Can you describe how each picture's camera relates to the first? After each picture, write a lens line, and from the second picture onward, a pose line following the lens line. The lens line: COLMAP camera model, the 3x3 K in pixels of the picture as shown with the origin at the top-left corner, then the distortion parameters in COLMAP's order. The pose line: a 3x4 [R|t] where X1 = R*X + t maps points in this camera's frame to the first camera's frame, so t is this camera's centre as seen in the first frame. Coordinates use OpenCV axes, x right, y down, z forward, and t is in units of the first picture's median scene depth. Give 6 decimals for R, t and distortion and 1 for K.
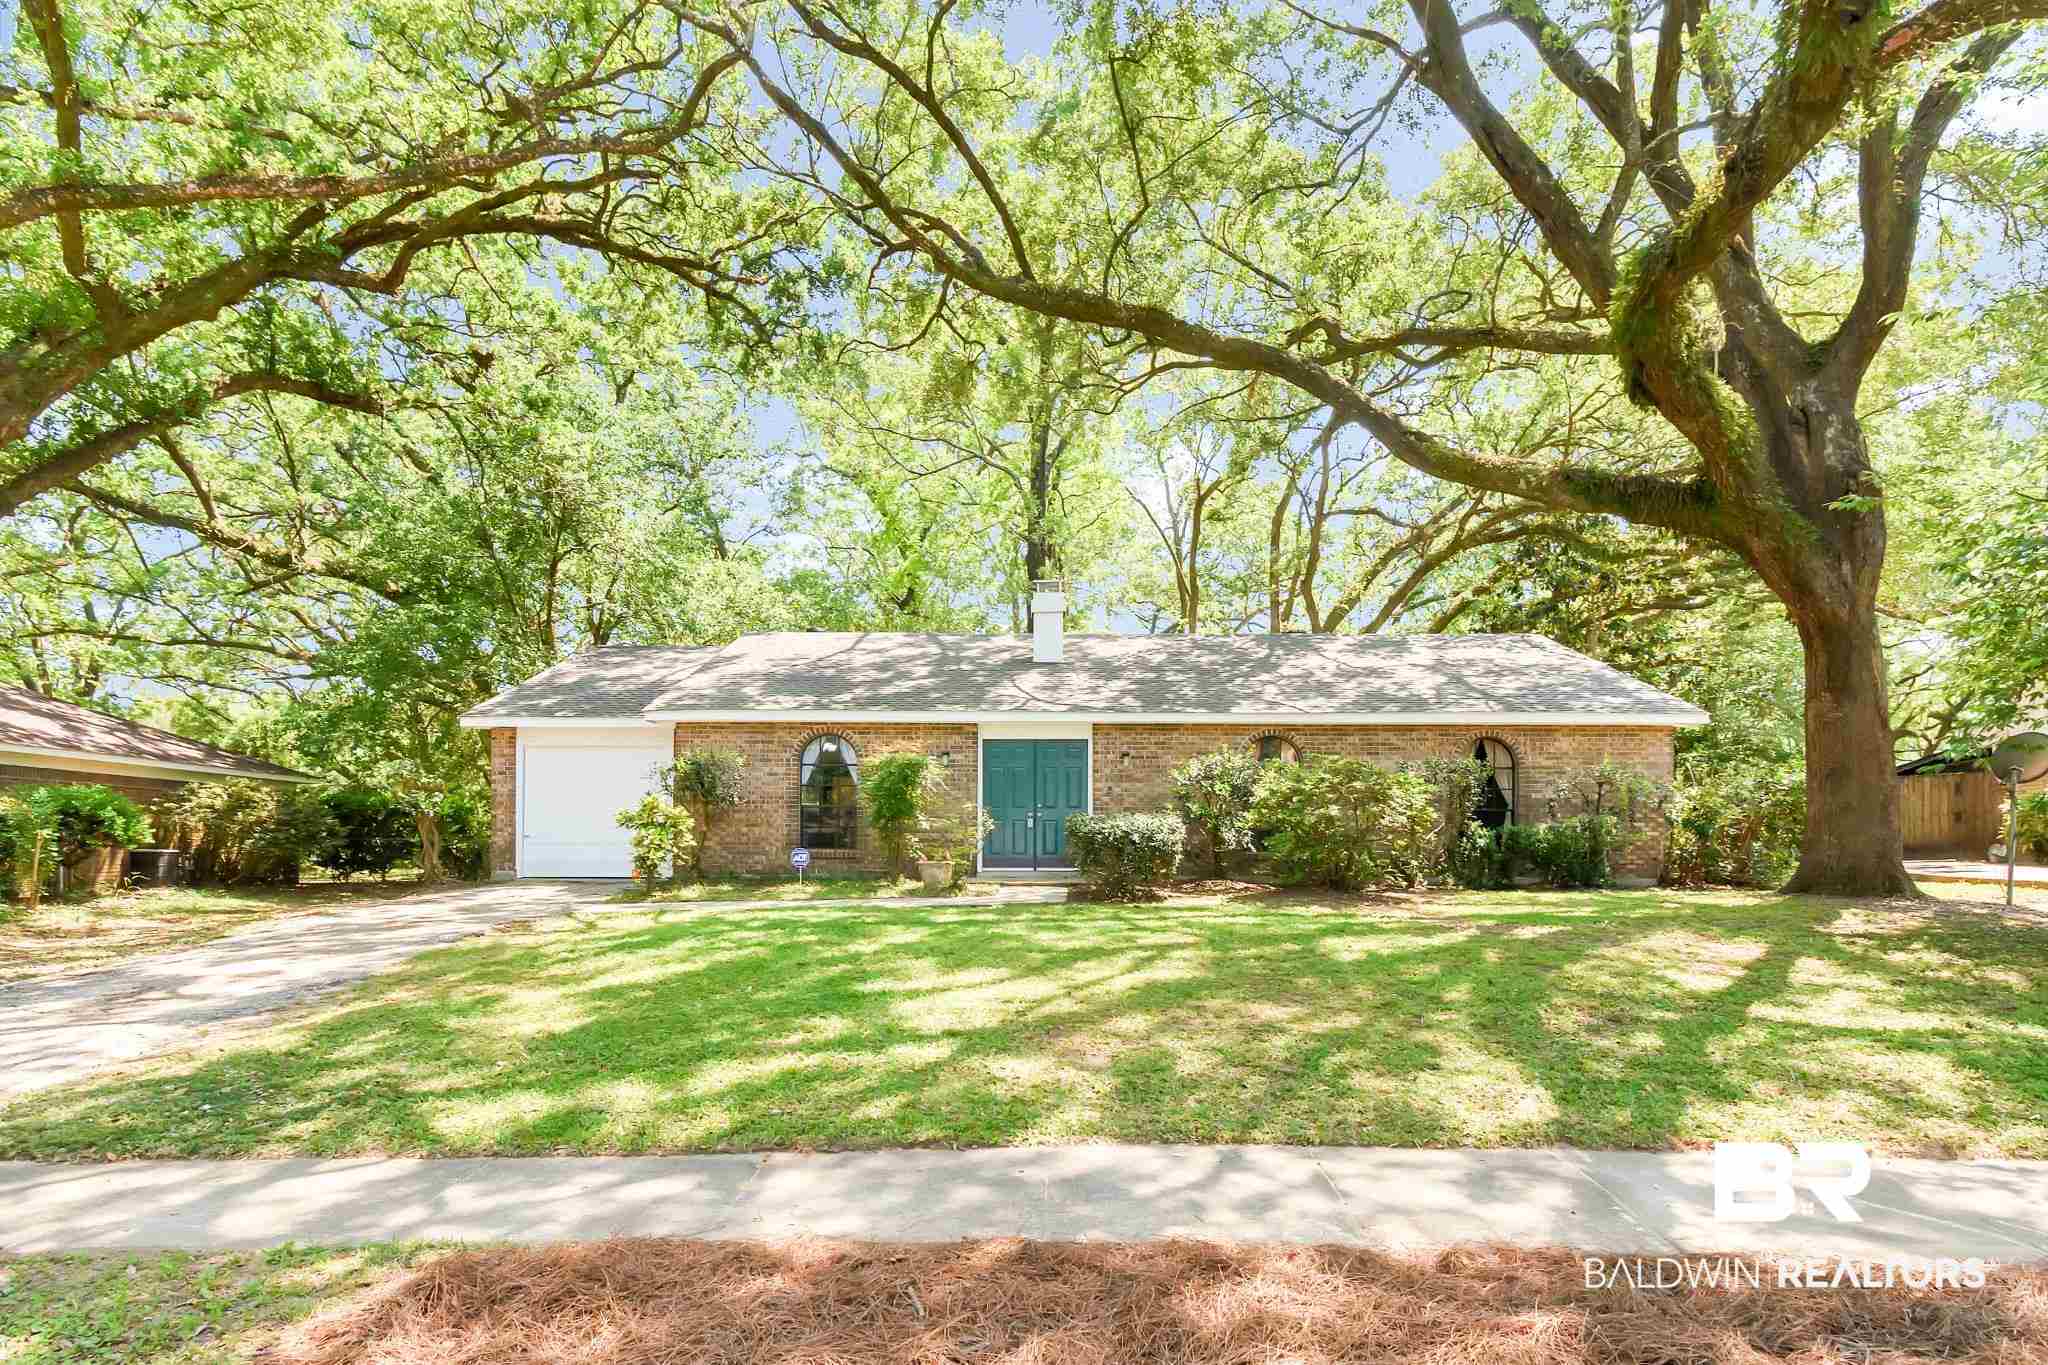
lens RADIAL K [[1035.9, 0, 1047.6], [0, 1035.9, 648.8], [0, 0, 1]] dist [0.001681, -0.000662]
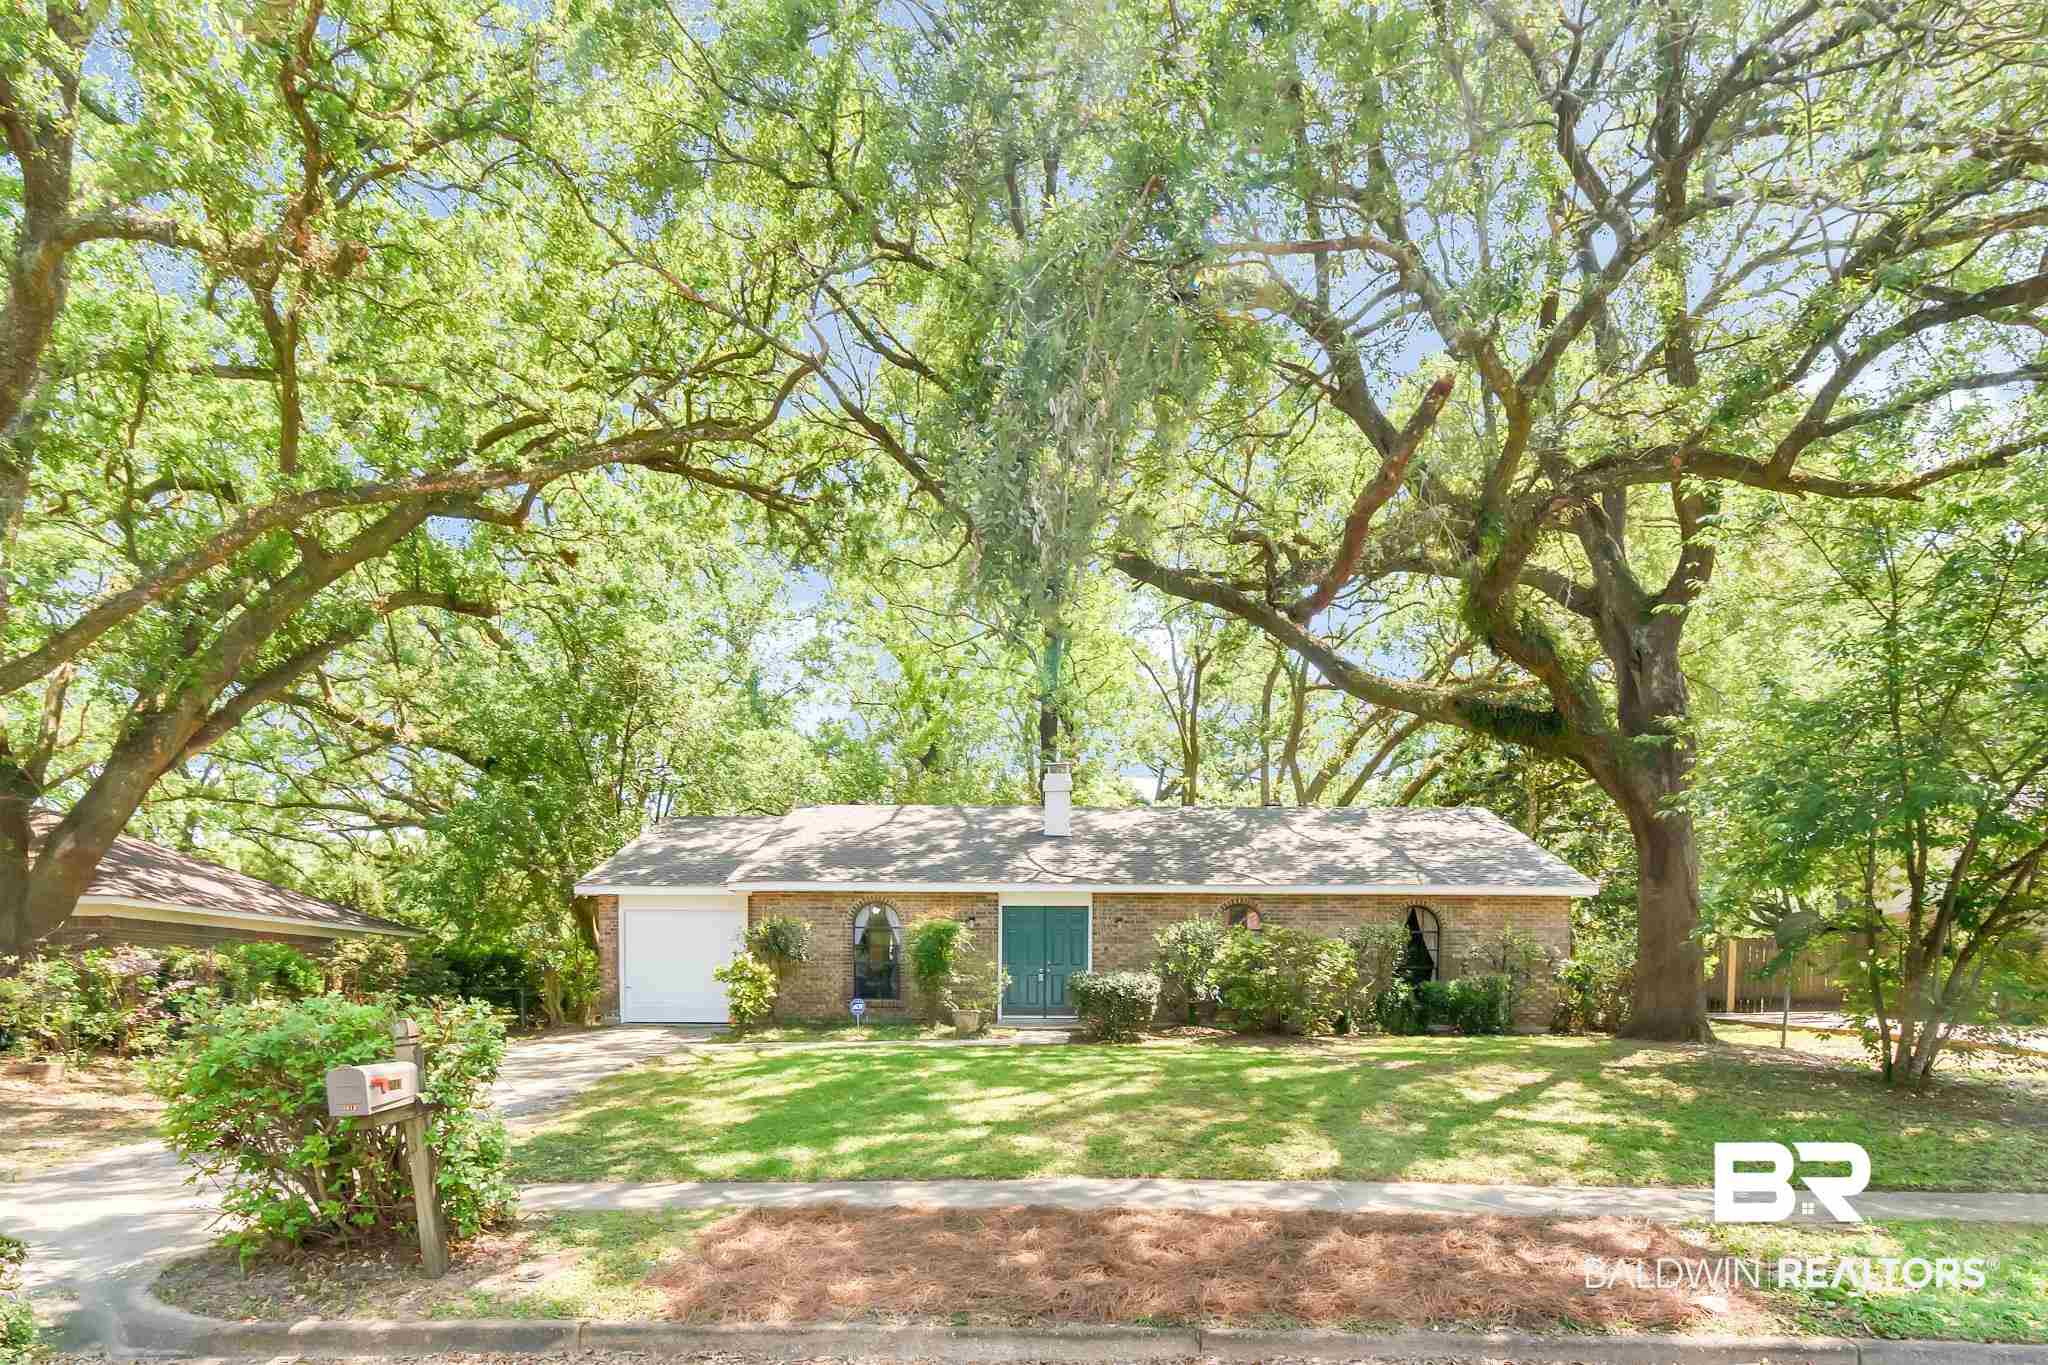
lens RADIAL K [[1035.9, 0, 1047.6], [0, 1035.9, 648.8], [0, 0, 1]] dist [0.001681, -0.000662]
pose [[0.999893, -0.001811, -0.014524, 0.010366], [-0.000115, 0.991320, -0.131470, -0.060924], [0.014636, 0.131457, 0.991214, -0.287310]]
